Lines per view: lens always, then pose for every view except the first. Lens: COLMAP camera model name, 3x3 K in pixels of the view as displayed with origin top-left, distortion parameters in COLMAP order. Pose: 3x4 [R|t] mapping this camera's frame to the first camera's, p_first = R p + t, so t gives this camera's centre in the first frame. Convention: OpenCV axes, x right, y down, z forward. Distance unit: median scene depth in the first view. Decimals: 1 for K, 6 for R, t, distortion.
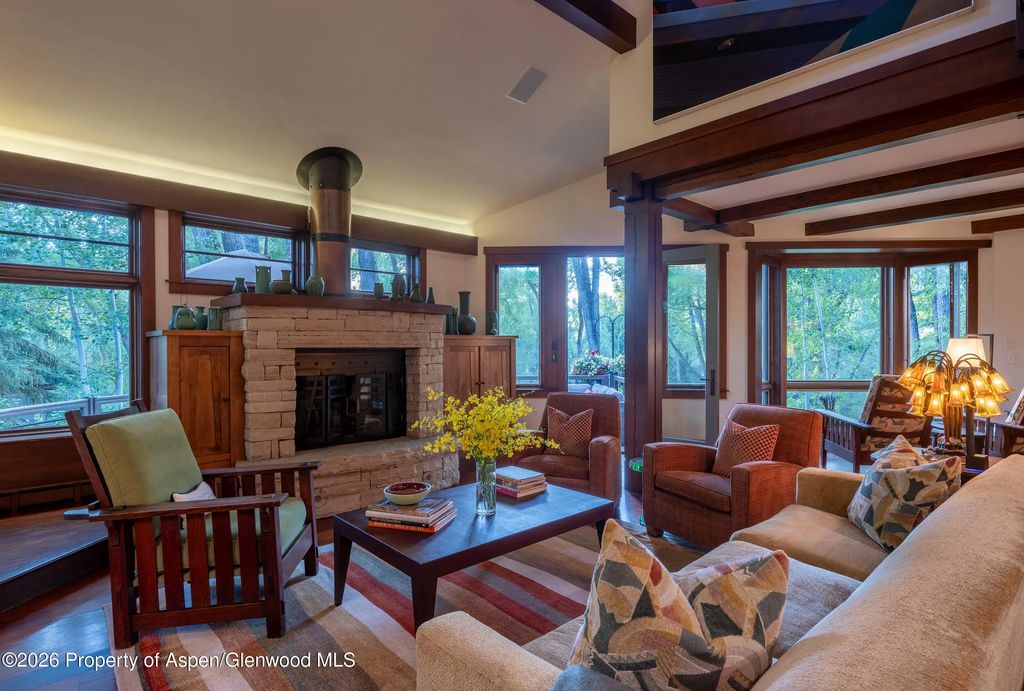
lens RADIAL K [[521.8, 0, 498.9], [0, 521.8, 353.6], [0, 0, 1]] dist [-0.001061, 0.000505]
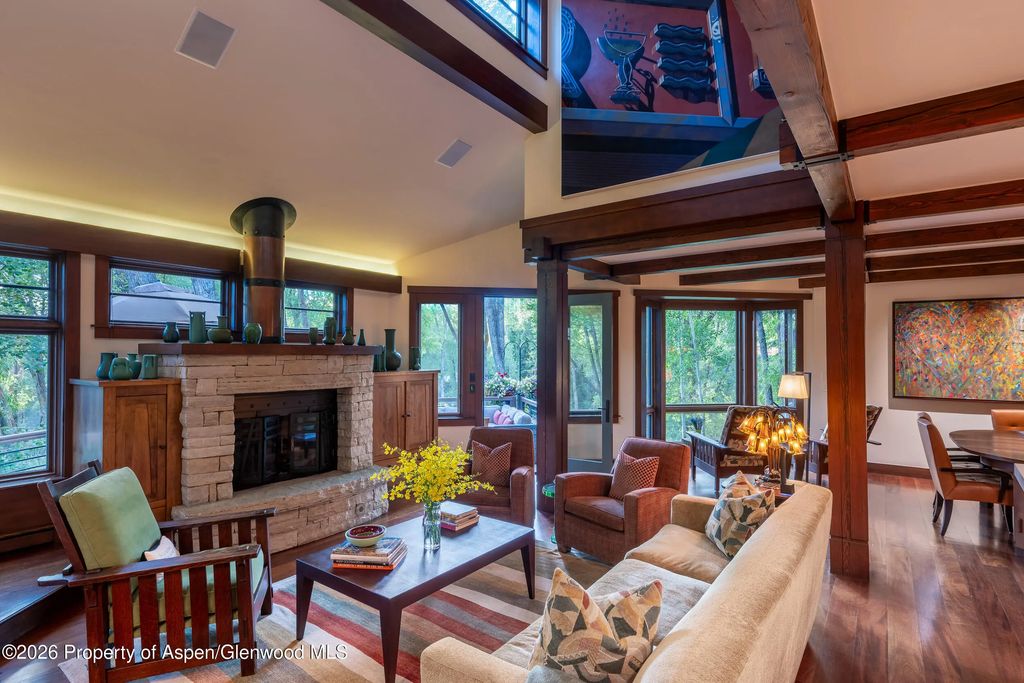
lens RADIAL K [[518.4, 0, 510.6], [0, 518.4, 347.7], [0, 0, 1]] dist [-0.000755, 0.000818]
pose [[0.977805, 0.009911, 0.209280, -0.066413], [-0.004929, 0.999692, -0.024312, -0.079097], [-0.209457, 0.022741, 0.977553, -0.130869]]
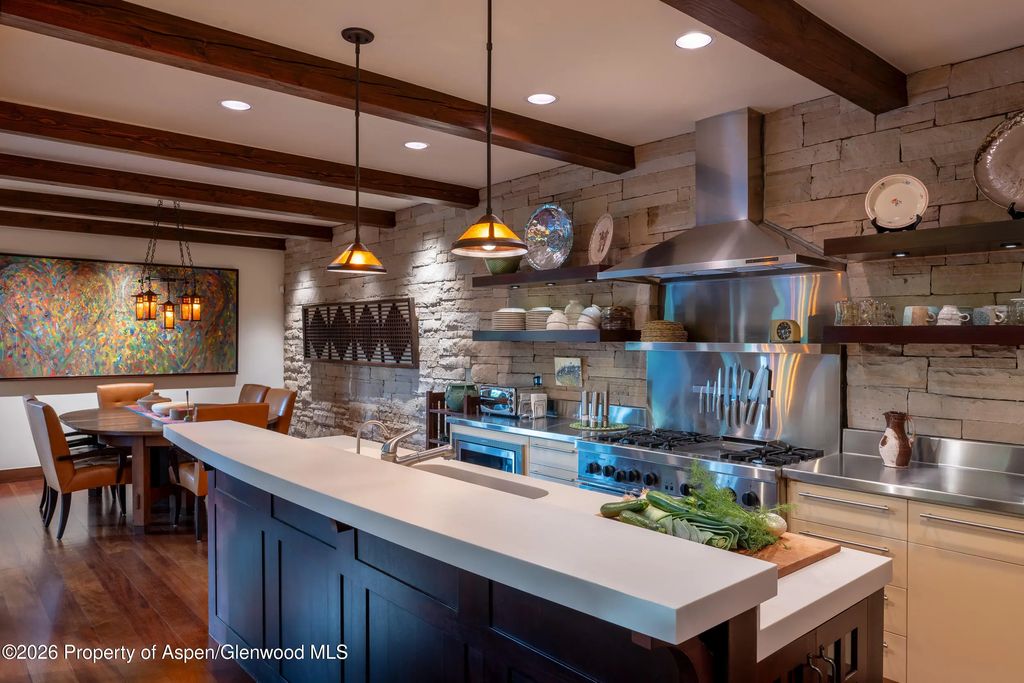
lens RADIAL K [[678.9, 0, 526.5], [0, 678.9, 341.4], [0, 0, 1]] dist [-0.000816, 0.000119]
pose [[0.006297, -0.002285, 0.999978, -0.120153], [0.010456, 0.999943, 0.002219, -0.046667], [-0.999926, 0.010442, 0.006321, -0.055609]]
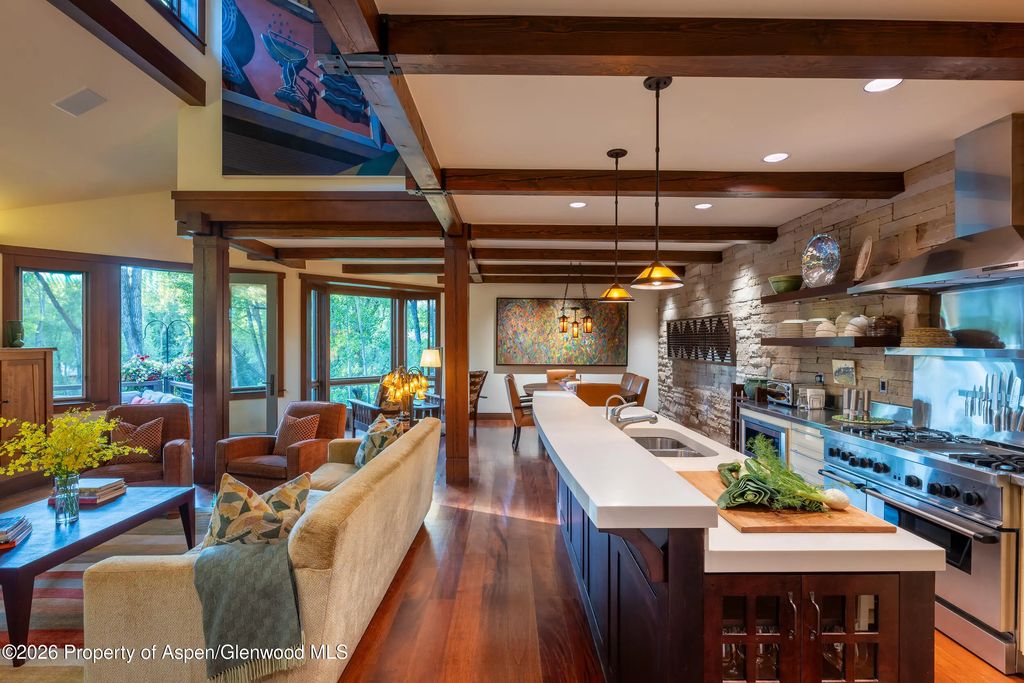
lens RADIAL K [[486.2, 0, 525.5], [0, 486.2, 342.7], [0, 0, 1]] dist [-0.000694, -0.000860]
pose [[0.642627, 0.003914, 0.766170, -0.127715], [0.004535, 0.999950, -0.008911, -0.044864], [-0.766166, 0.009201, 0.642577, -0.293487]]
